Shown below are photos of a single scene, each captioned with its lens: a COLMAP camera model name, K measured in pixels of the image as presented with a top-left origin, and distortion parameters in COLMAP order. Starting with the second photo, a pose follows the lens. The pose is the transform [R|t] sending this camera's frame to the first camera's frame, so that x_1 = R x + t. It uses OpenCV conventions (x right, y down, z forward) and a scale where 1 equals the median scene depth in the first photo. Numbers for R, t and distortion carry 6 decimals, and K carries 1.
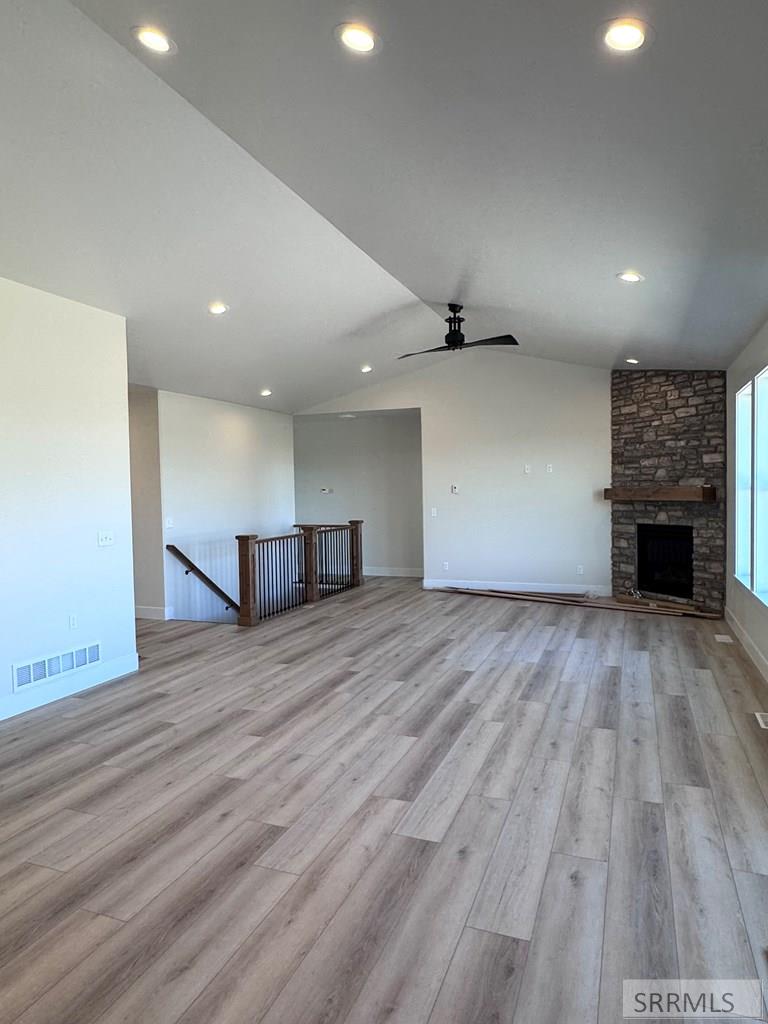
lens RADIAL K [[649.2, 0, 383.2], [0, 649.2, 512.5], [0, 0, 1]] dist [-0.011033, 0.006210]
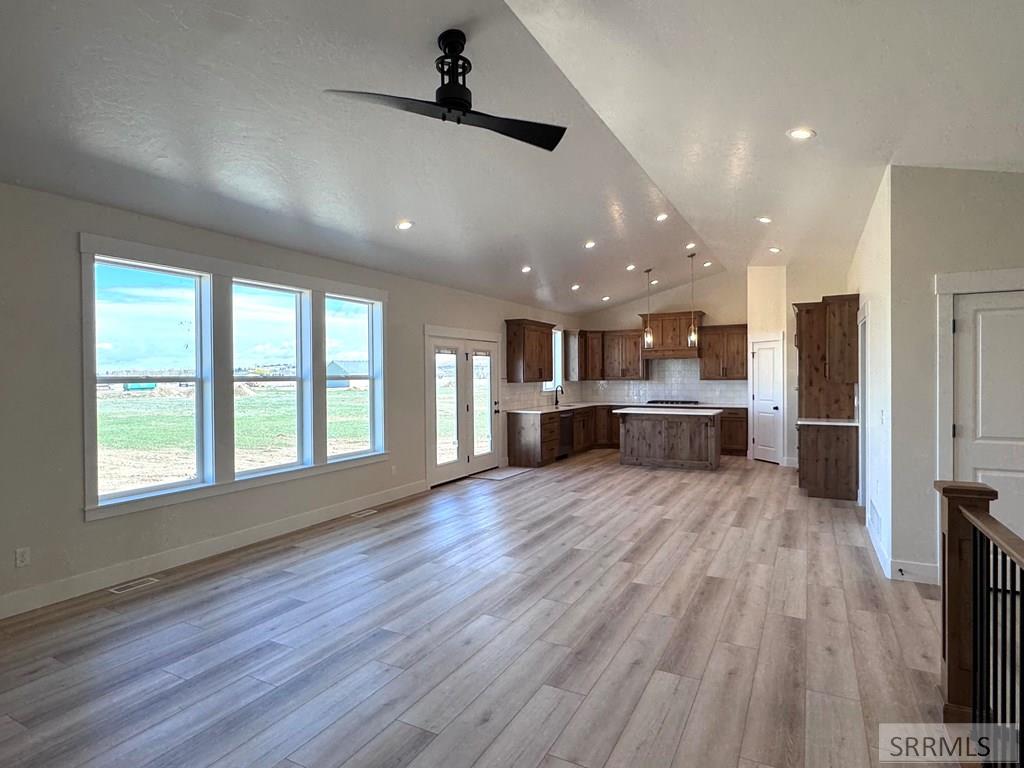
lens RADIAL K [[562.9, 0, 508.9], [0, 562.9, 379.6], [0, 0, 1]] dist [-0.012338, 0.009741]
pose [[-0.991855, 0.023333, 0.125218, 0.010770], [0.028890, 0.998668, 0.042751, -0.047915], [-0.124053, 0.046020, -0.991208, 1.337828]]
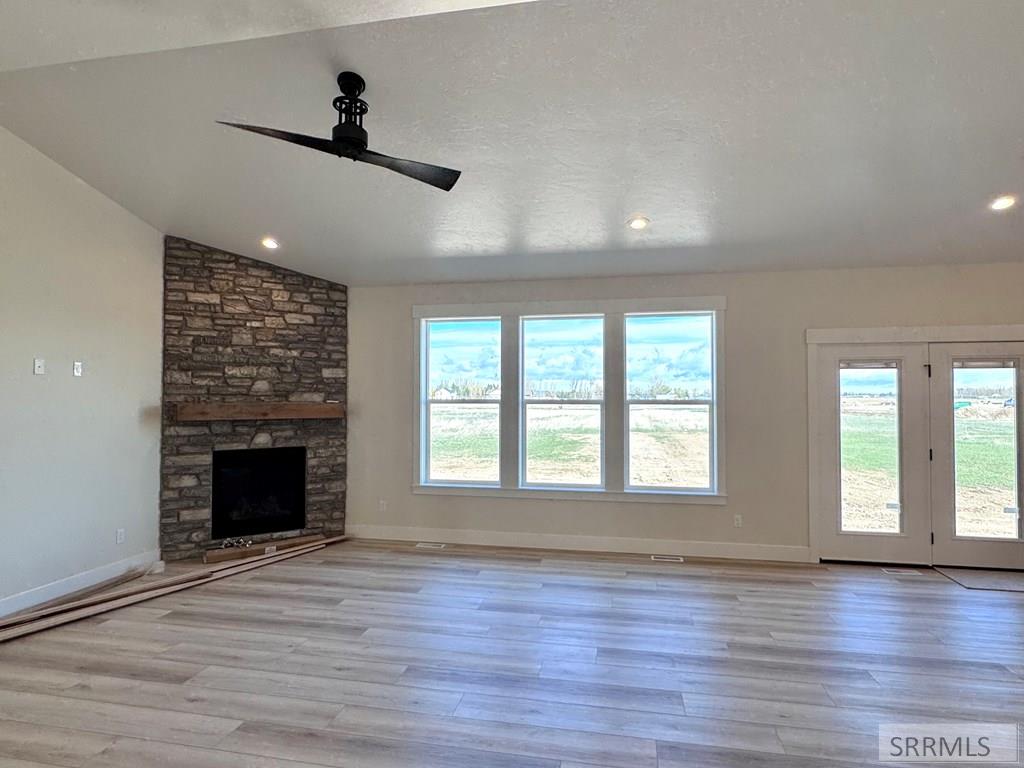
lens RADIAL K [[562.9, 0, 513.7], [0, 562.9, 386.0], [0, 0, 1]] dist [-0.012338, 0.009741]
pose [[-0.174969, 0.035842, 0.983921, -0.351404], [0.038566, 0.998820, -0.029526, -0.028955], [-0.983818, 0.032779, -0.176145, 0.864940]]
